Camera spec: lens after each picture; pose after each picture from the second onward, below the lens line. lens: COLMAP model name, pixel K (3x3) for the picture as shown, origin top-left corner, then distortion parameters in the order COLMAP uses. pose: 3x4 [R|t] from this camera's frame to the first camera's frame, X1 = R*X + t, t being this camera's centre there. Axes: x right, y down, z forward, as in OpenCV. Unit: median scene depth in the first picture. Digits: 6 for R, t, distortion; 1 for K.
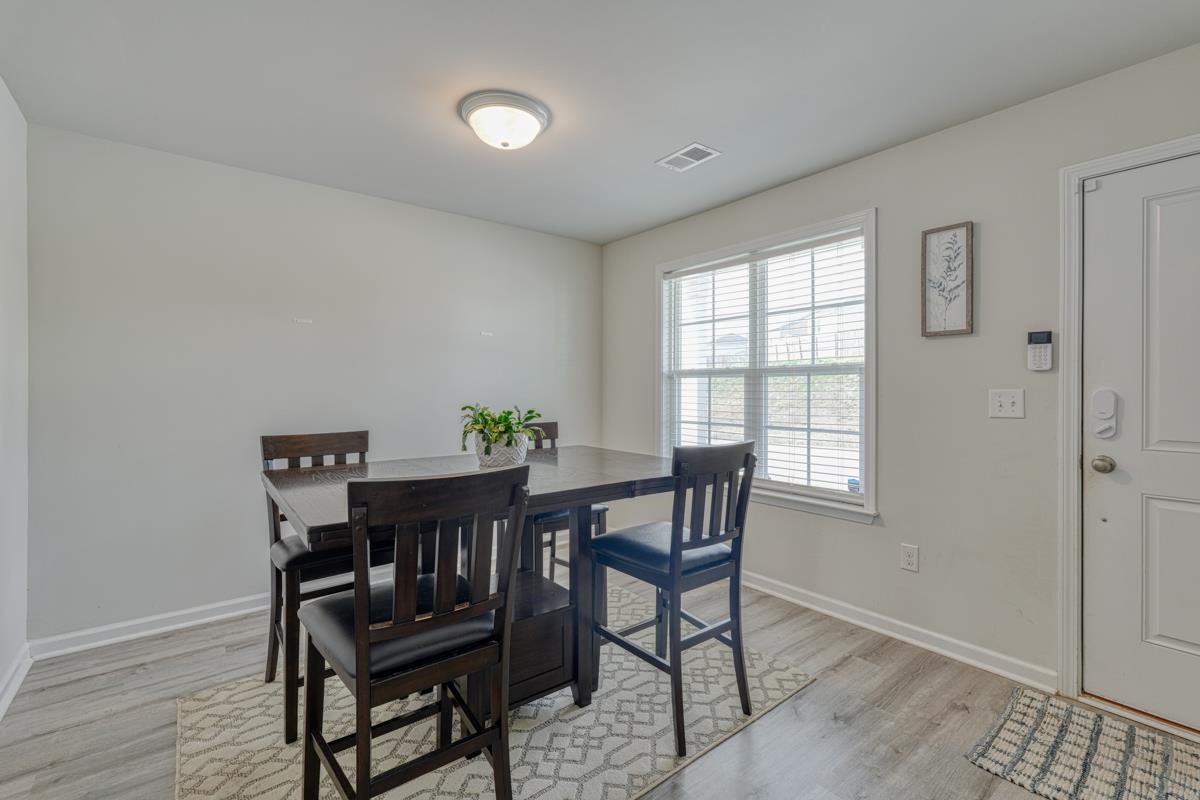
lens RADIAL K [[525.9, 0, 599.7], [0, 525.9, 390.1], [0, 0, 1]] dist [0.002002, 0.000268]
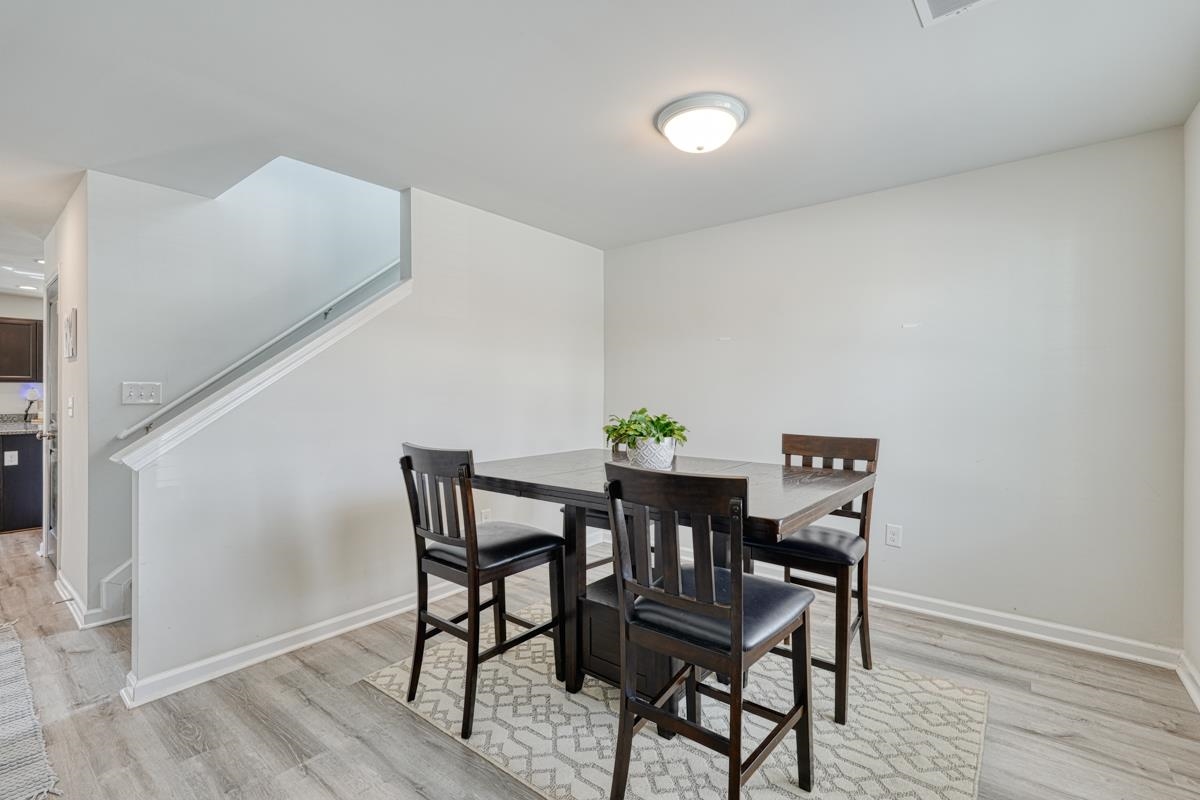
lens RADIAL K [[525.9, 0, 601.4], [0, 525.9, 397.4], [0, 0, 1]] dist [0.002002, 0.000268]
pose [[0.231445, 0.002540, -0.972845, 0.406291], [0.001781, 0.999994, 0.003034, -0.001780], [0.972846, -0.002435, 0.231439, 0.324493]]
